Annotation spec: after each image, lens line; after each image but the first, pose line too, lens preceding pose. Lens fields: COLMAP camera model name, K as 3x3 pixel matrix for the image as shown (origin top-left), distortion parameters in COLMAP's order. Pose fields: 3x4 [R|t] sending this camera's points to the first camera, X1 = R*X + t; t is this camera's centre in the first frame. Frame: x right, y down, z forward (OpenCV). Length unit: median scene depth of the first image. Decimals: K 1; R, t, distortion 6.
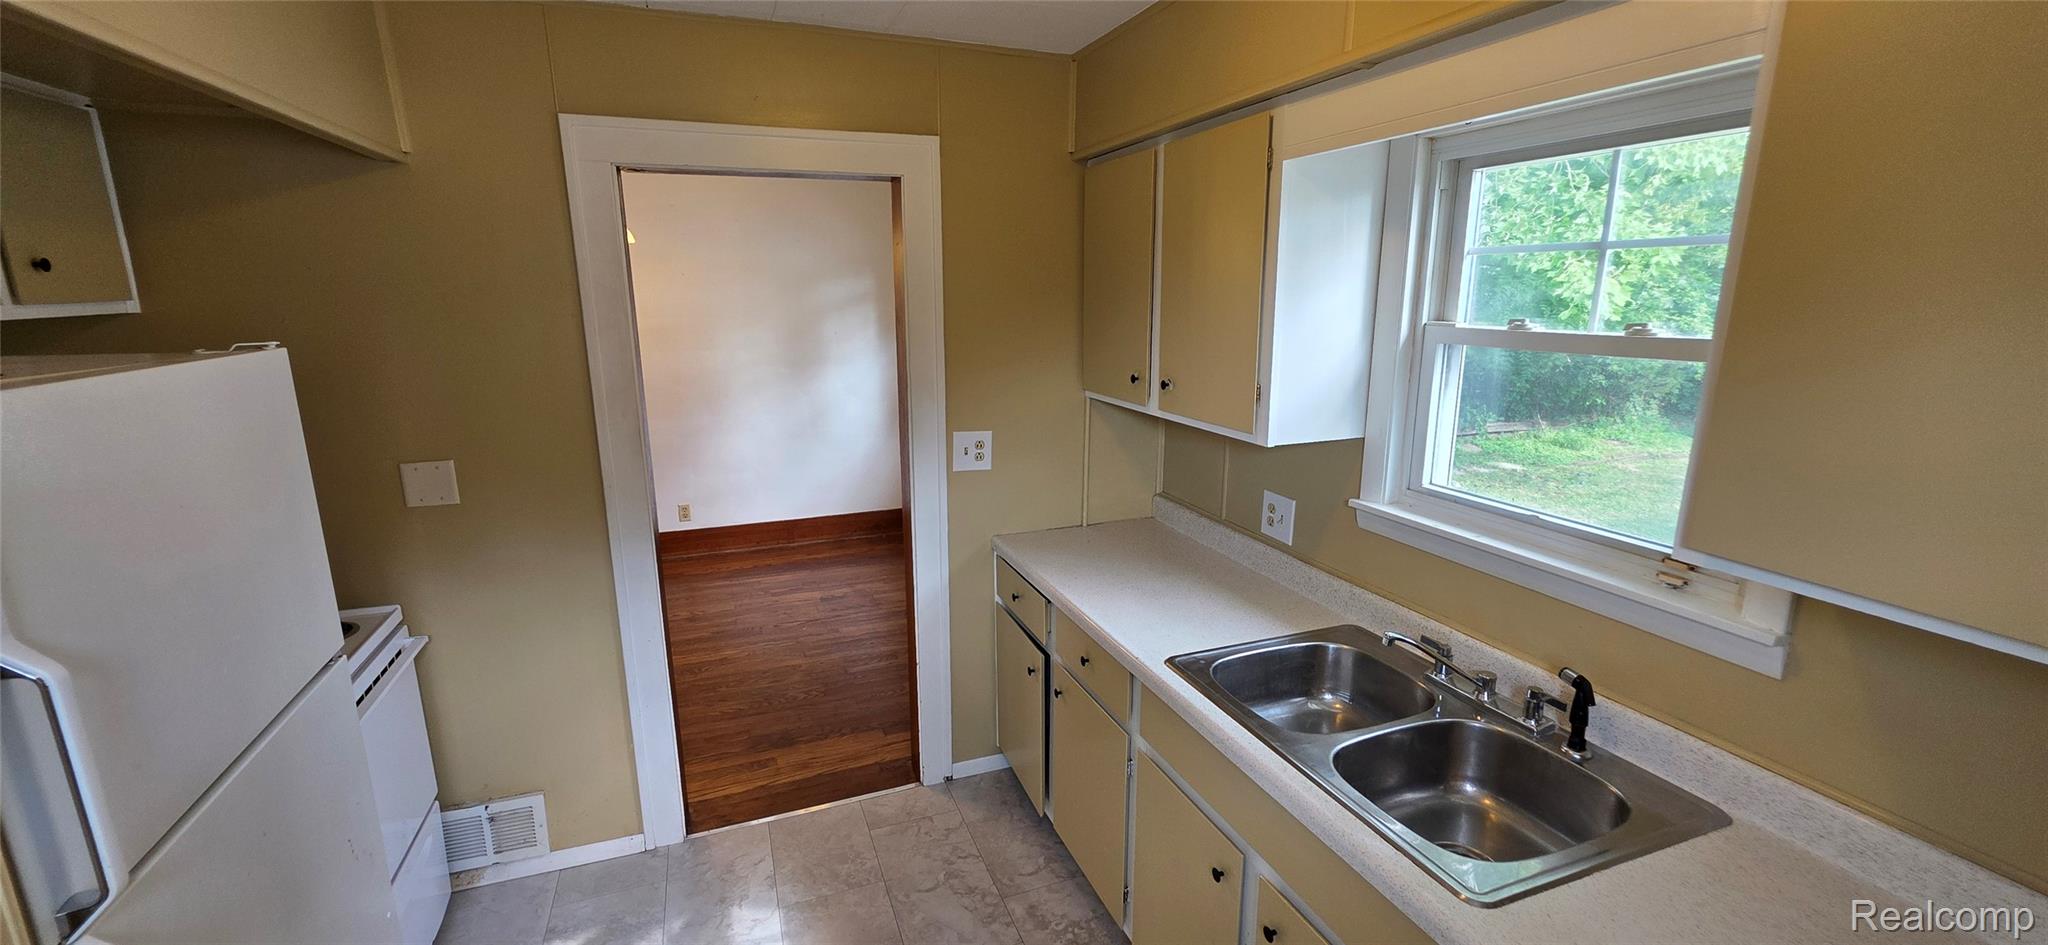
lens RADIAL K [[819.5, 0, 1019.3], [0, 819.5, 477.5], [0, 0, 1]] dist [0.006666, -0.000768]
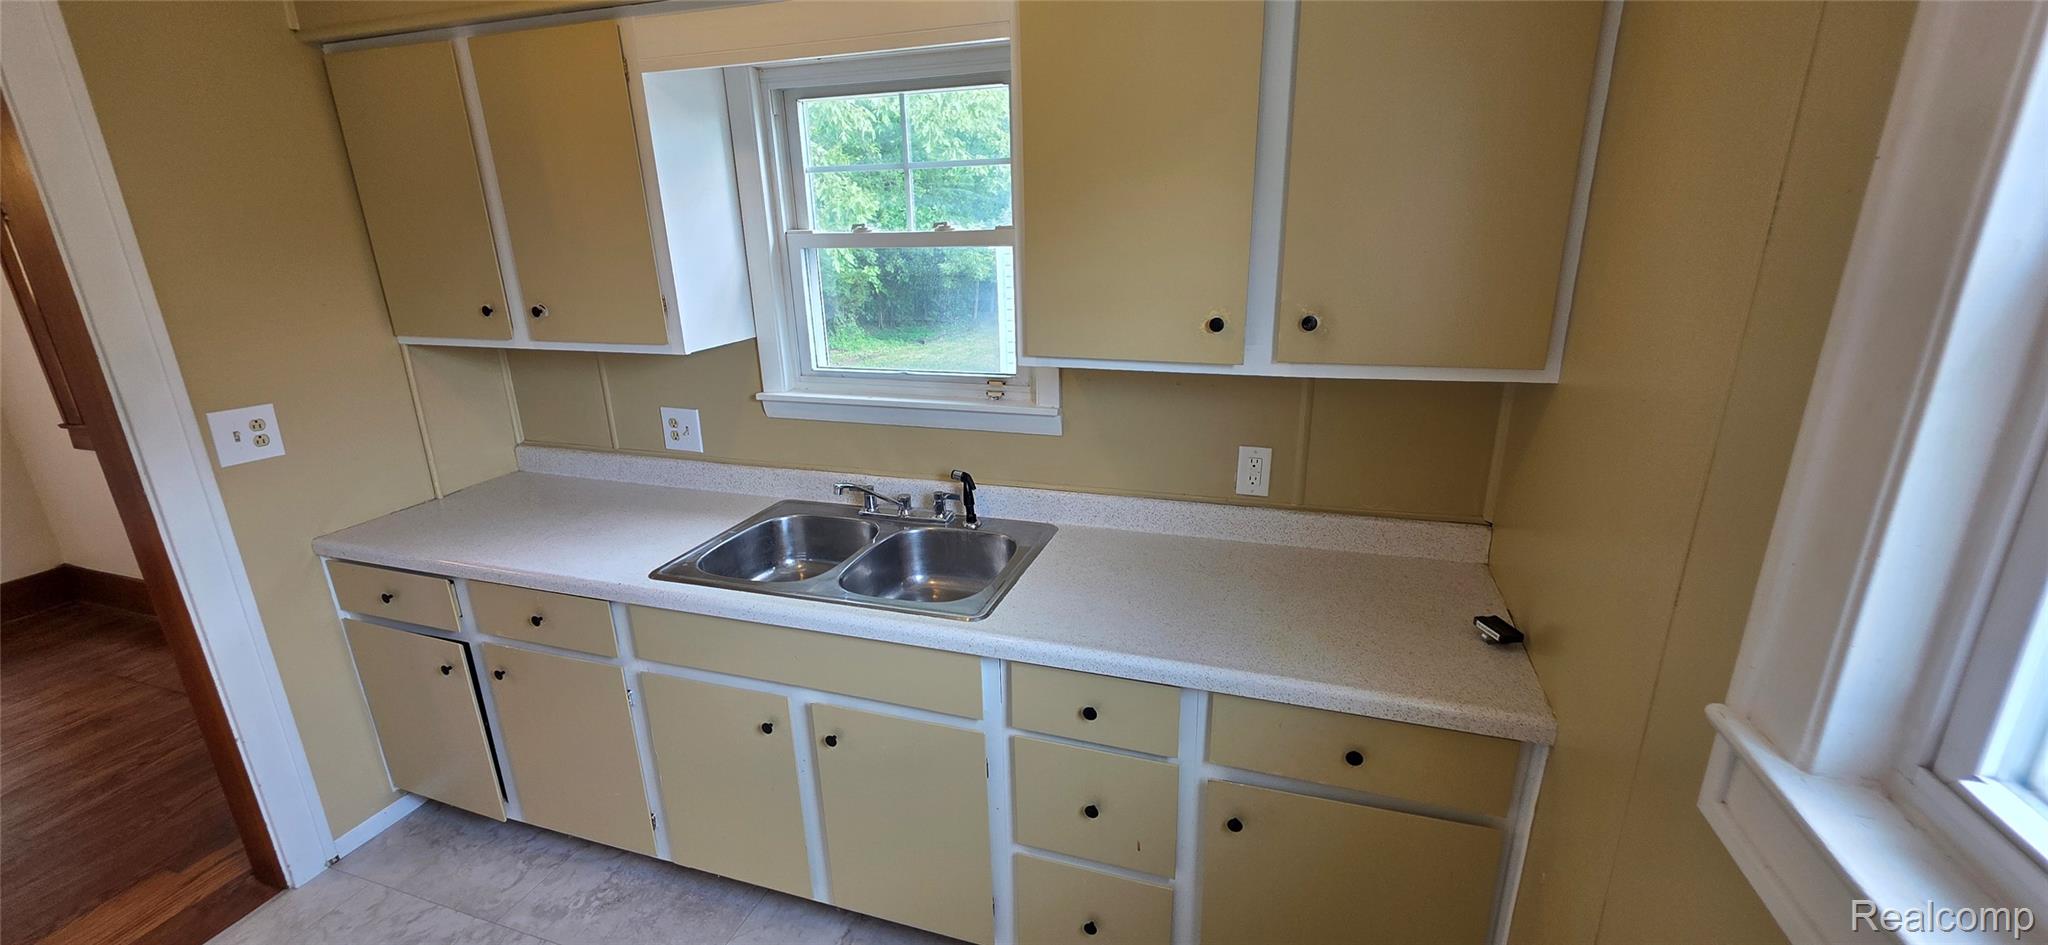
lens RADIAL K [[819.5, 0, 1020.9], [0, 819.5, 479.2], [0, 0, 1]] dist [0.006666, -0.000768]
pose [[0.634989, -0.245019, 0.732635, -0.189263], [0.194946, 0.968499, 0.154937, 0.030874], [-0.747519, 0.044441, 0.662752, -0.015332]]
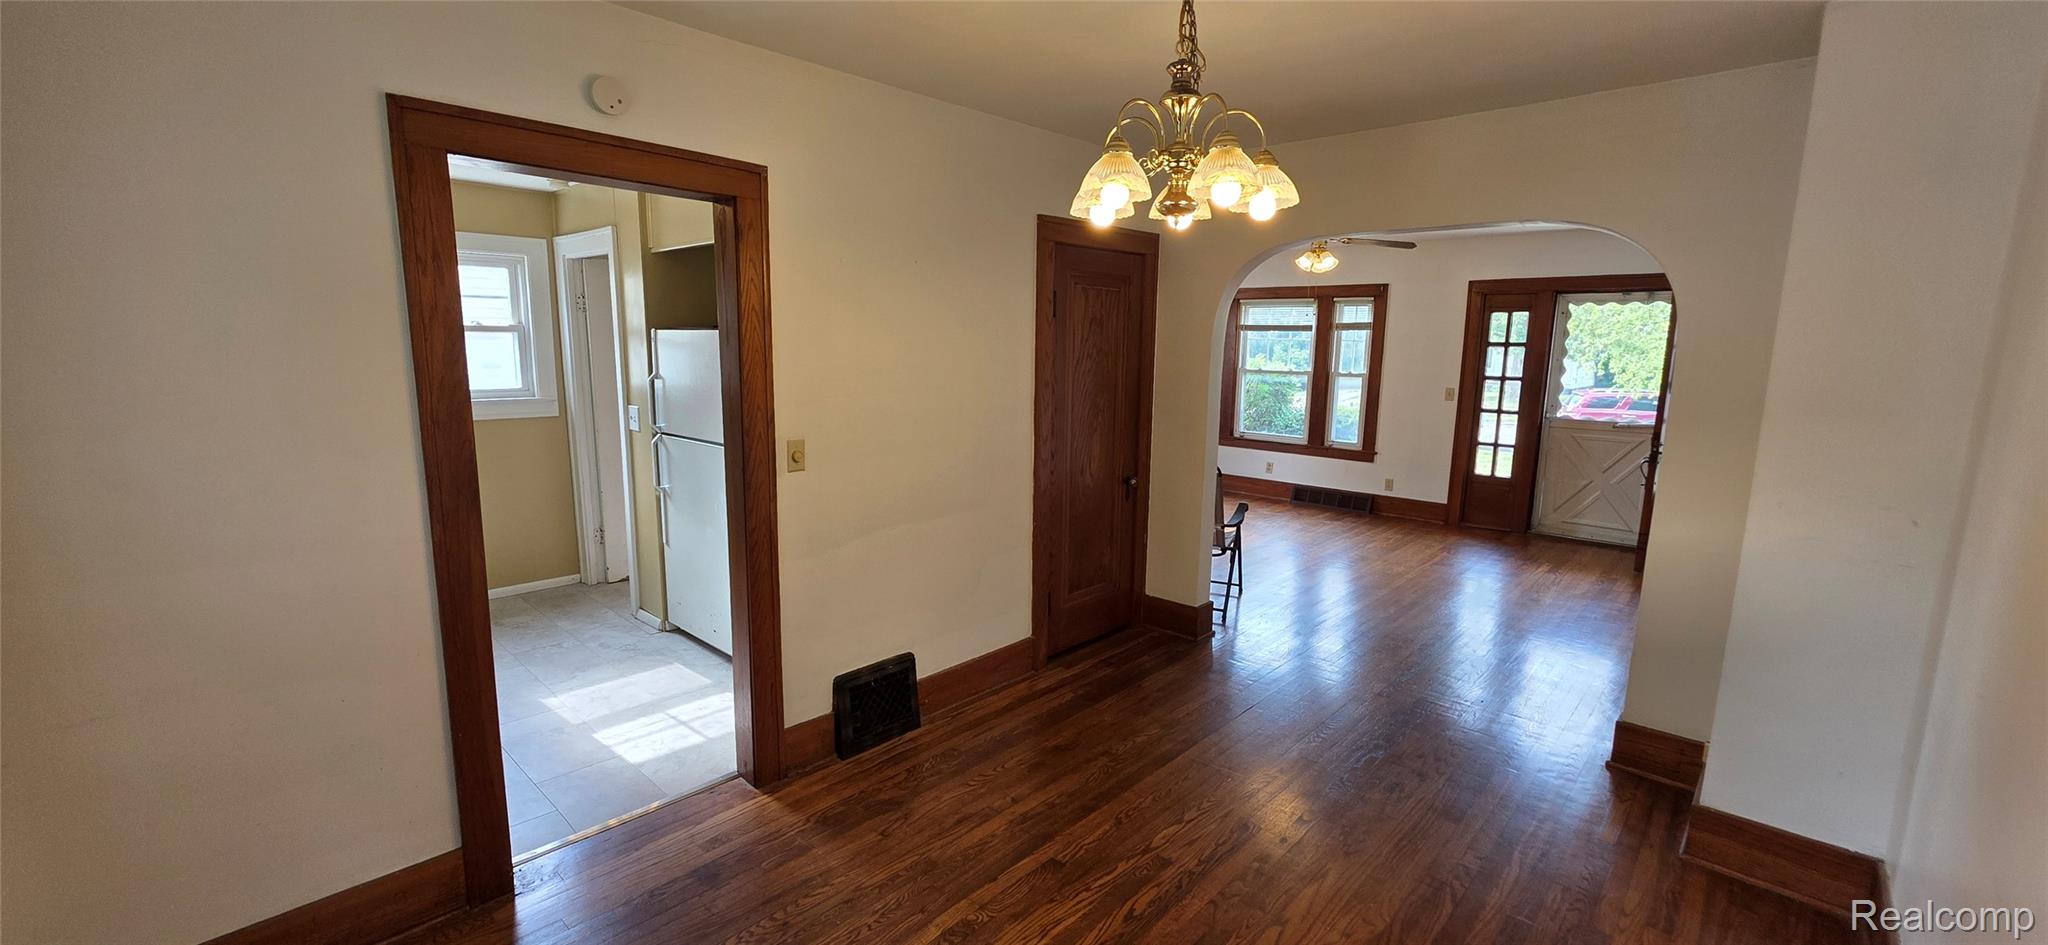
lens RADIAL K [[819.5, 0, 1024.2], [0, 819.5, 472.3], [0, 0, 1]] dist [0.006666, -0.000768]
pose [[-0.896958, 0.060301, -0.437985, -0.316641], [-0.111368, 0.927893, 0.355824, -0.452042], [0.427860, 0.367937, -0.825565, 2.172892]]
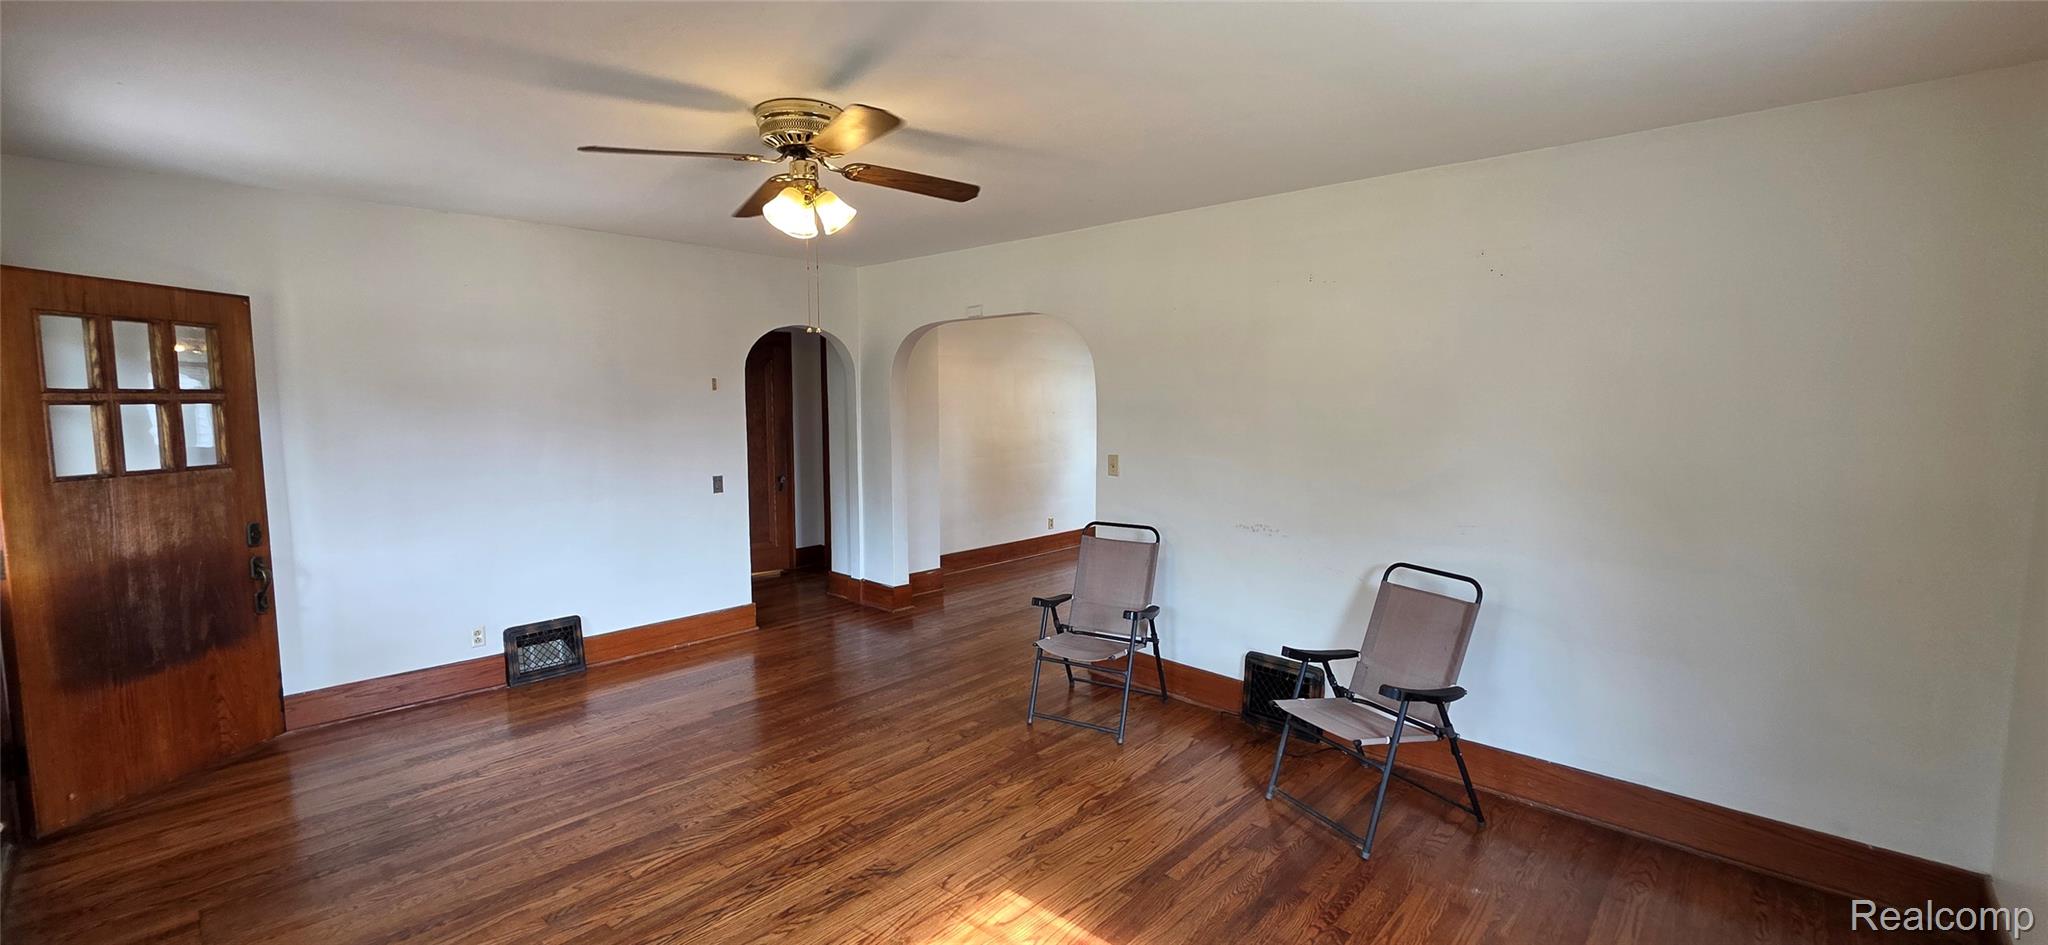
lens RADIAL K [[819.5, 0, 1024.1], [0, 819.5, 461.7], [0, 0, 1]] dist [0.006666, -0.000768]
pose [[0.898017, -0.033993, 0.438646, -2.518214], [0.096577, 0.987924, -0.121157, 0.246521], [-0.429230, 0.151164, 0.890456, -0.855244]]
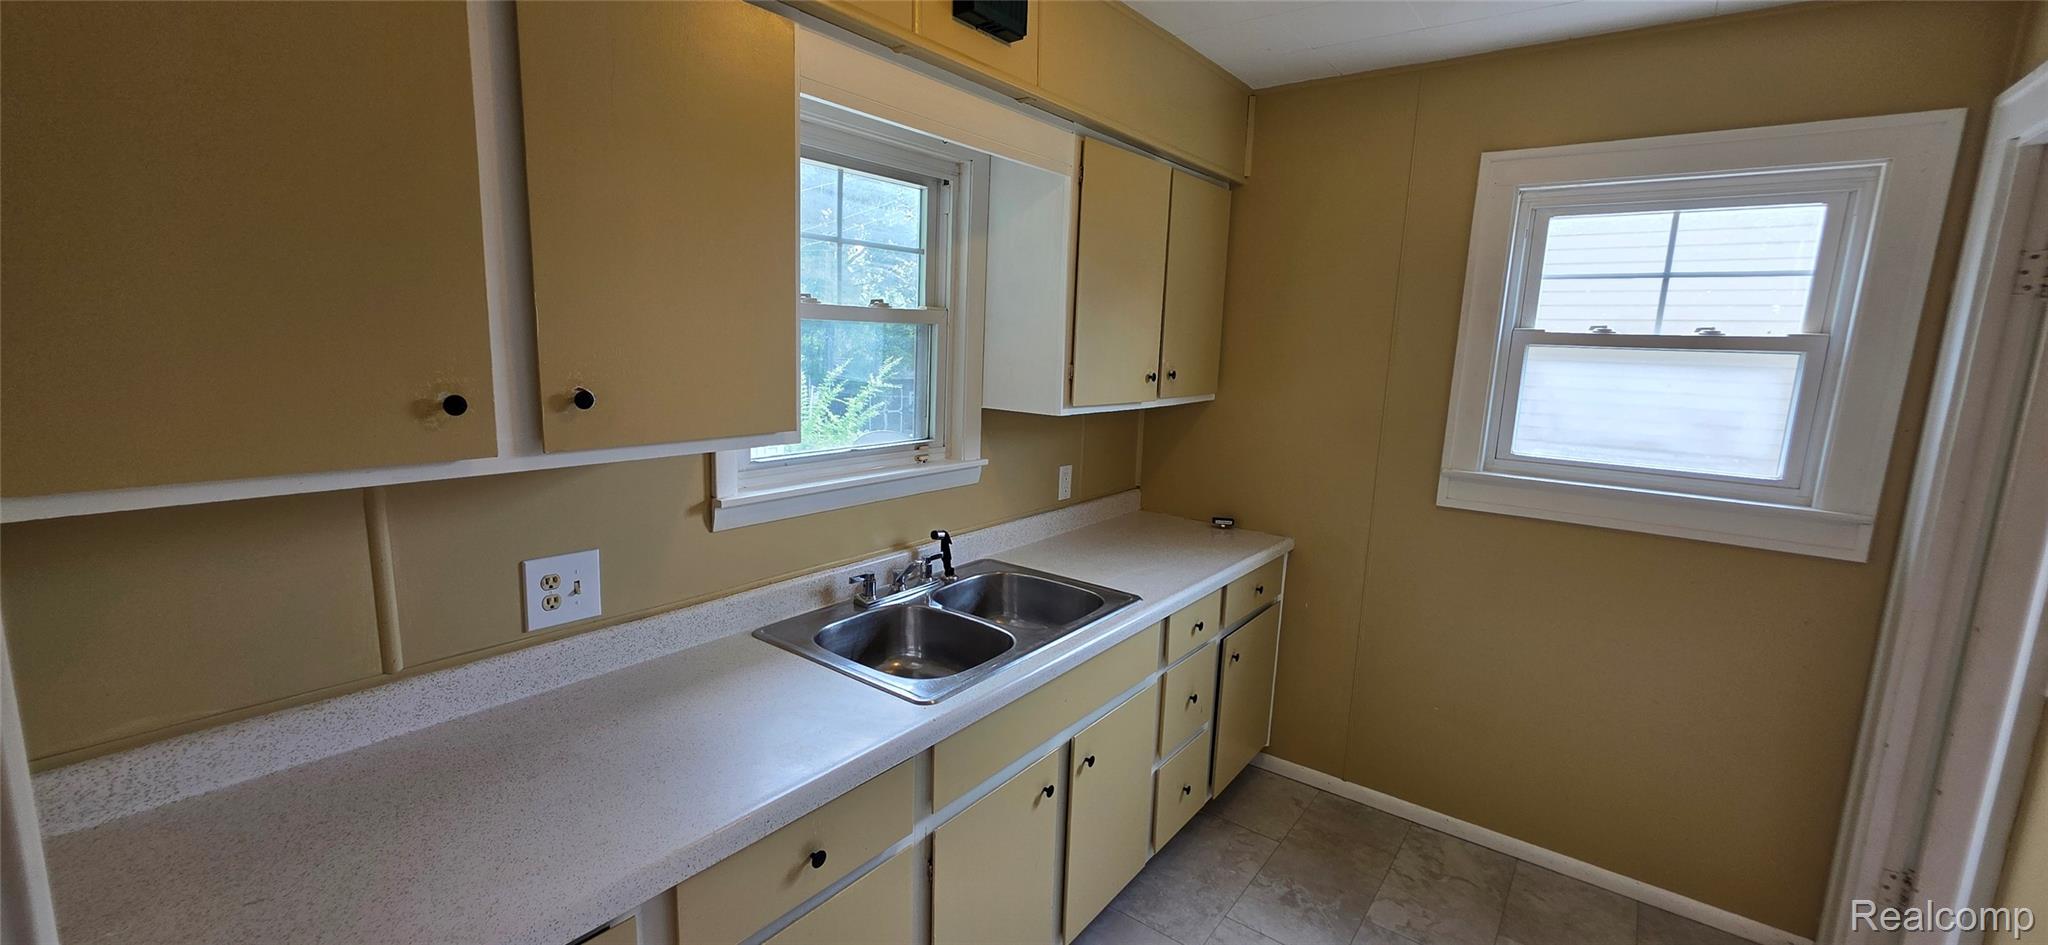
lens RADIAL K [[819.5, 0, 1039.5], [0, 819.5, 468.8], [0, 0, 1]] dist [0.006666, -0.000768]
pose [[-0.534058, -0.157010, 0.830740, -0.409006], [0.156823, 0.947155, 0.279829, -0.163579], [-0.830776, 0.279724, -0.481213, 0.953156]]
